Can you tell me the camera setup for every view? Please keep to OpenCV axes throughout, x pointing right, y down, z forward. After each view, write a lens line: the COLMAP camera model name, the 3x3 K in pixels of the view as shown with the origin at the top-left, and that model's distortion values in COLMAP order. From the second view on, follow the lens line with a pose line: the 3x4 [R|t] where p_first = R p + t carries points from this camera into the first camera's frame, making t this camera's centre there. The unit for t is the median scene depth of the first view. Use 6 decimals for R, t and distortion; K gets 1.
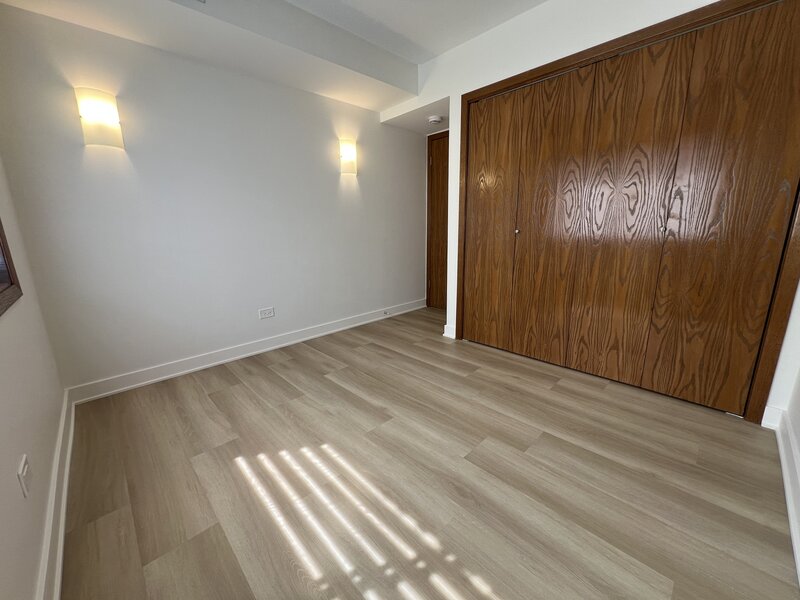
lens RADIAL K [[321.3, 0, 400.0], [0, 321.3, 300.0], [0, 0, 1]] dist [-0.000670, -0.000059]
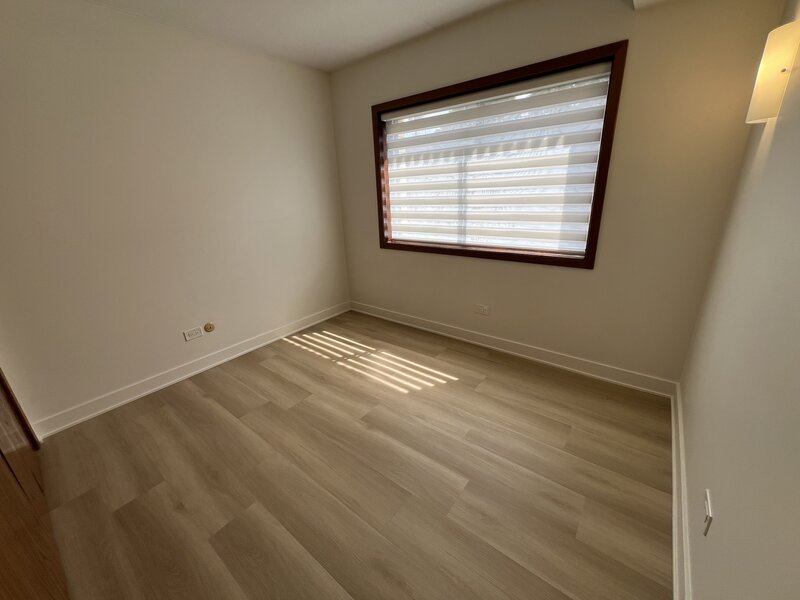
lens RADIAL K [[321.3, 0, 400.0], [0, 321.3, 300.0], [0, 0, 1]] dist [-0.000670, -0.000059]
pose [[-0.988153, 0.107112, -0.109909, -0.083681], [0.031317, 0.841822, 0.538846, -0.604842], [0.150240, 0.529020, -0.835204, 1.808022]]
